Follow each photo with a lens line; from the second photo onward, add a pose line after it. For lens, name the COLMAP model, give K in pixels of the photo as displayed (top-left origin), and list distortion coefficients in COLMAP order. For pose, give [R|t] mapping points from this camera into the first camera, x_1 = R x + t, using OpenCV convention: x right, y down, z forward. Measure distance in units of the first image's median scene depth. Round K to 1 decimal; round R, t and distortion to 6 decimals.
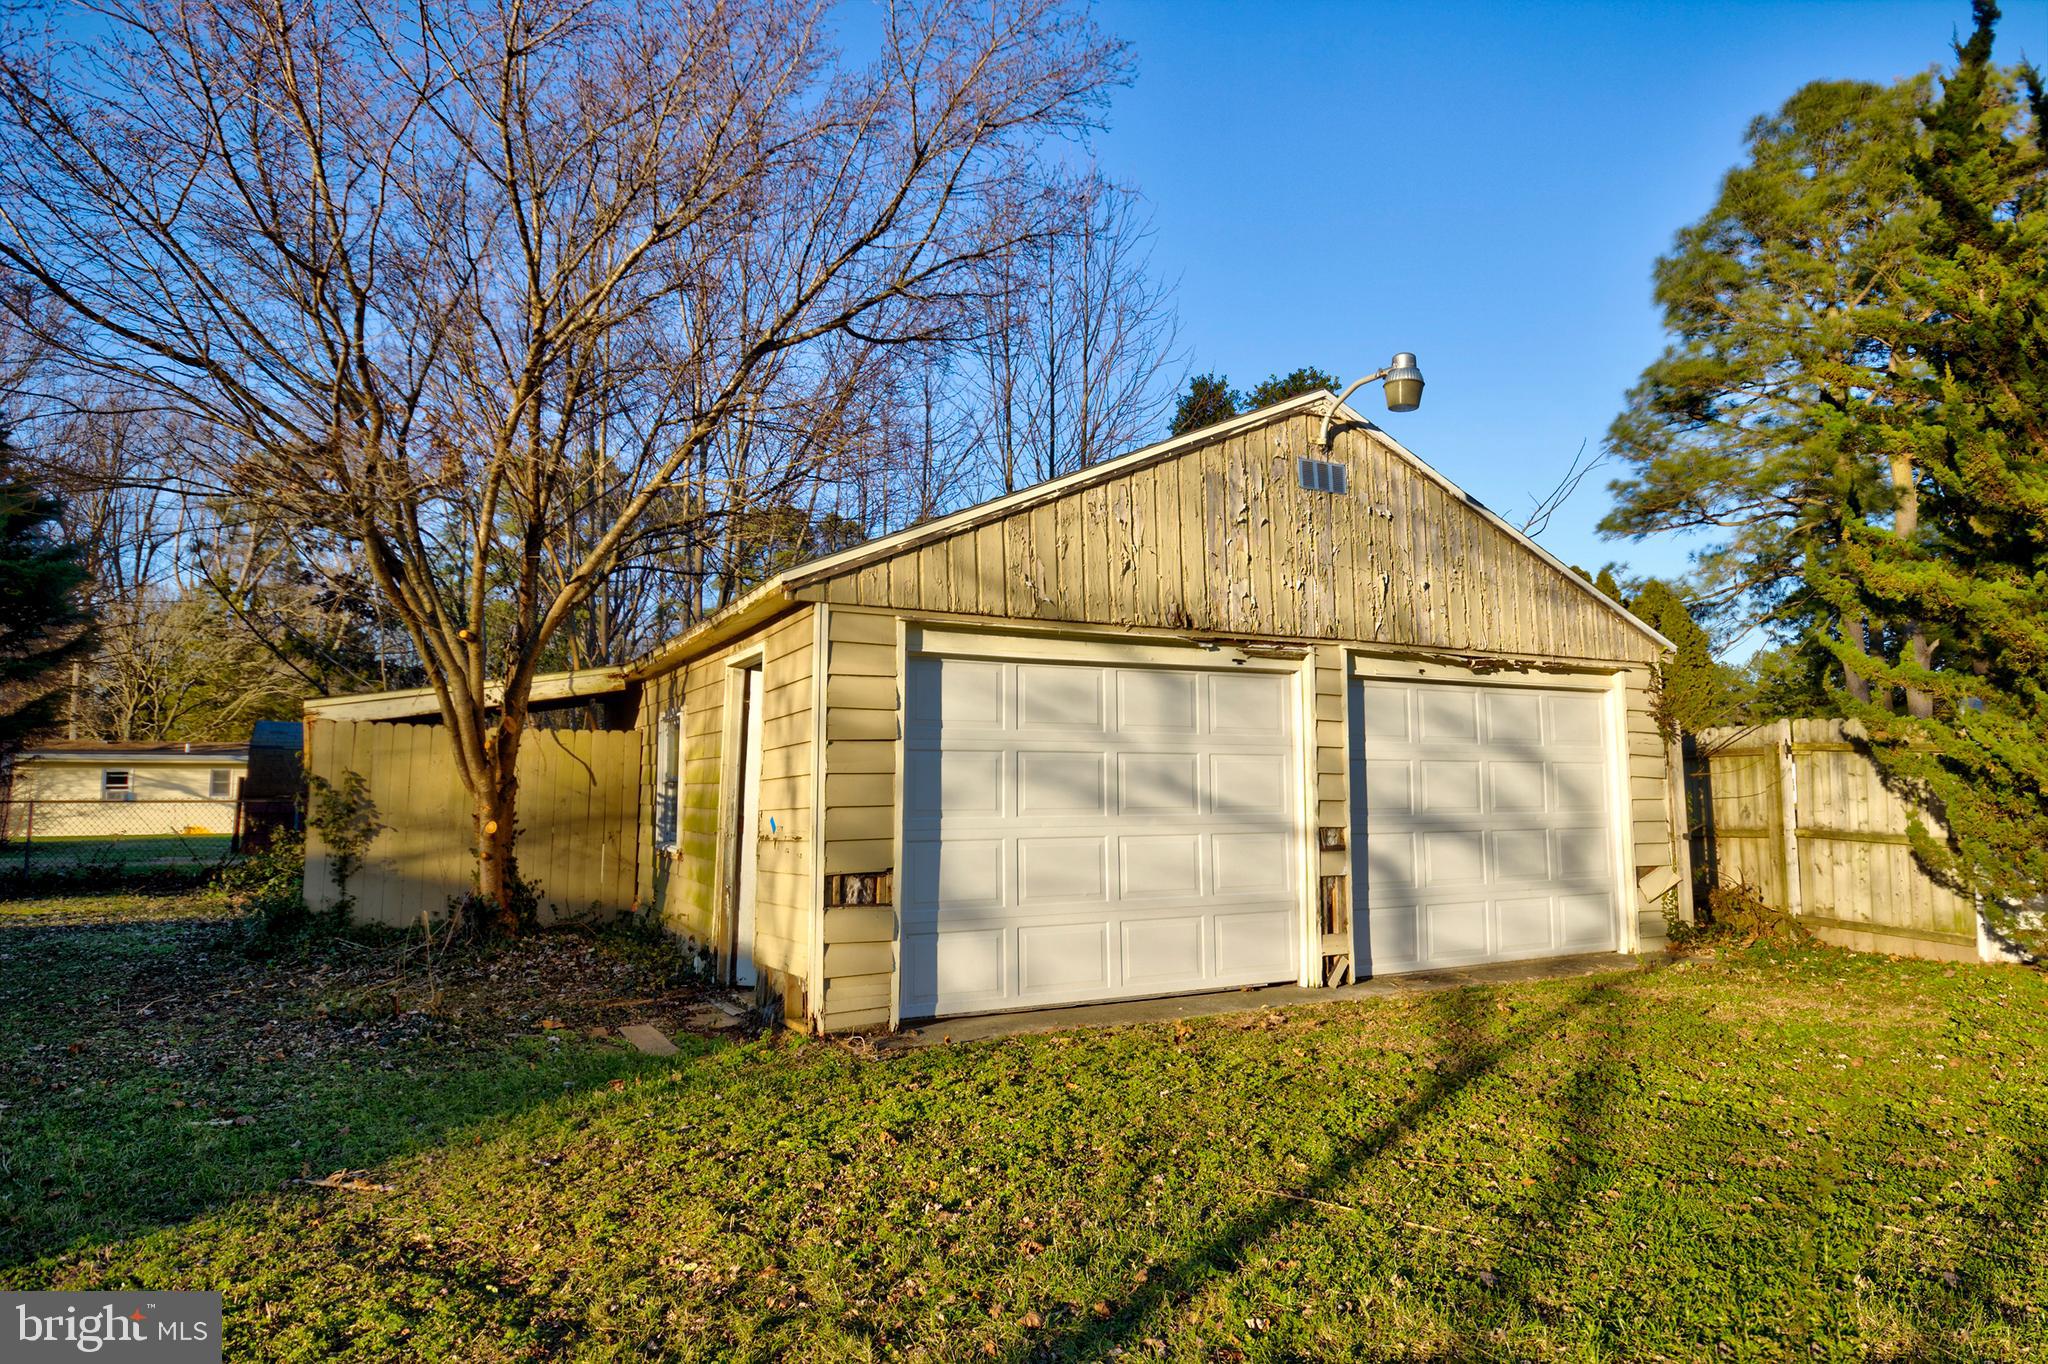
lens RADIAL K [[1190.4, 0, 1024.0], [0, 1190.4, 682.0], [0, 0, 1]] dist [-0.000621, -0.000119]
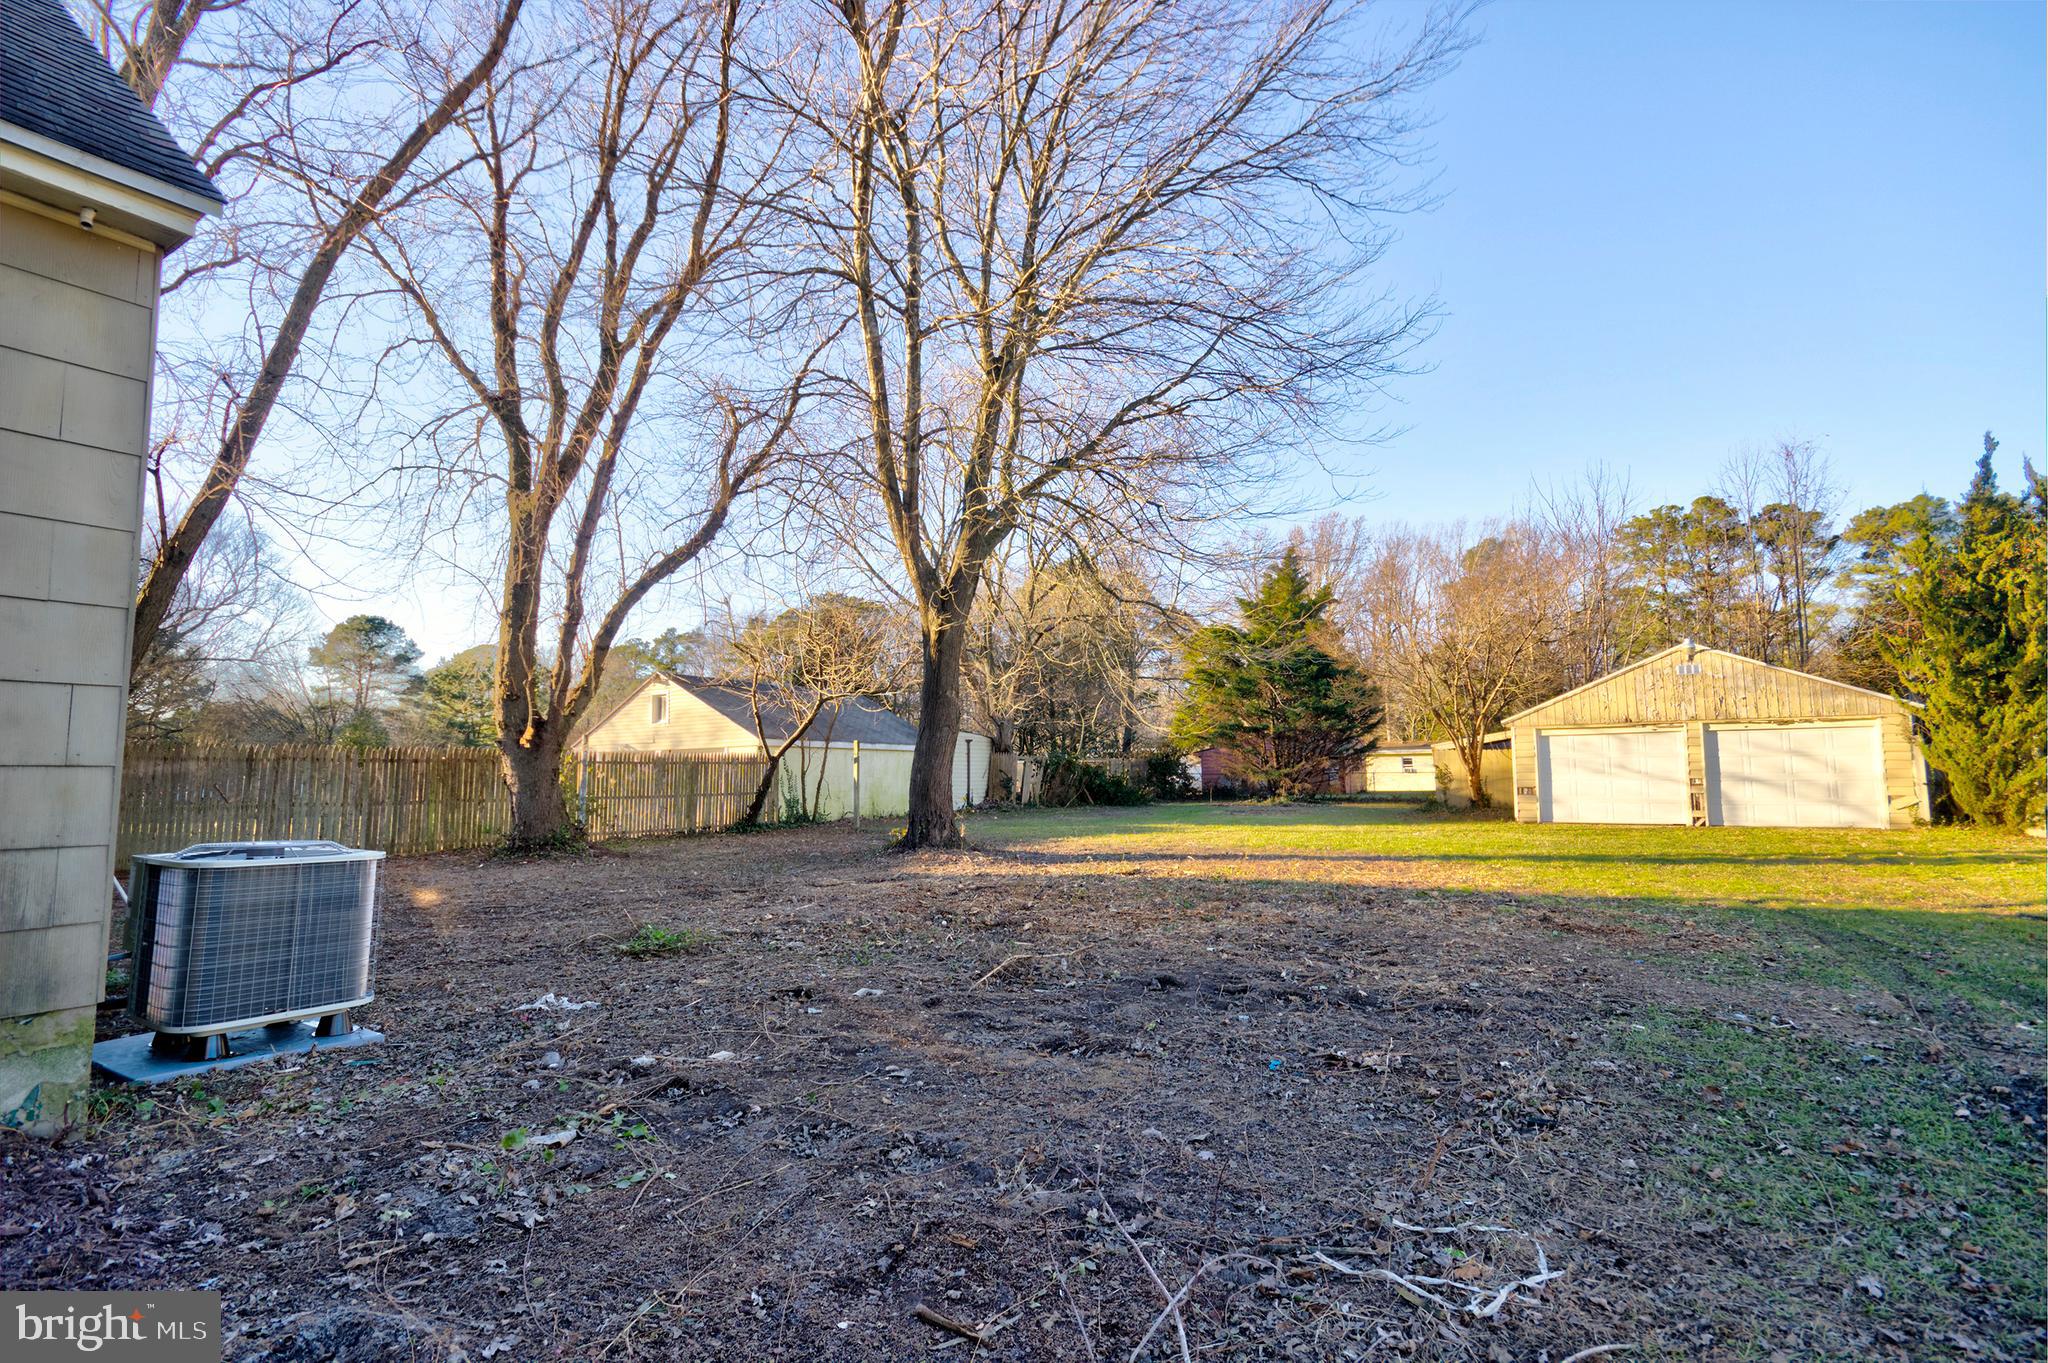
lens RADIAL K [[950.2, 0, 1024.0], [0, 950.2, 681.5], [0, 0, 1]] dist [0.000972, 0.000102]
pose [[0.502243, -0.088346, -0.860202, 1.560986], [0.092112, 0.994573, -0.048366, -0.182370], [0.859807, -0.054943, 0.507655, -1.857185]]
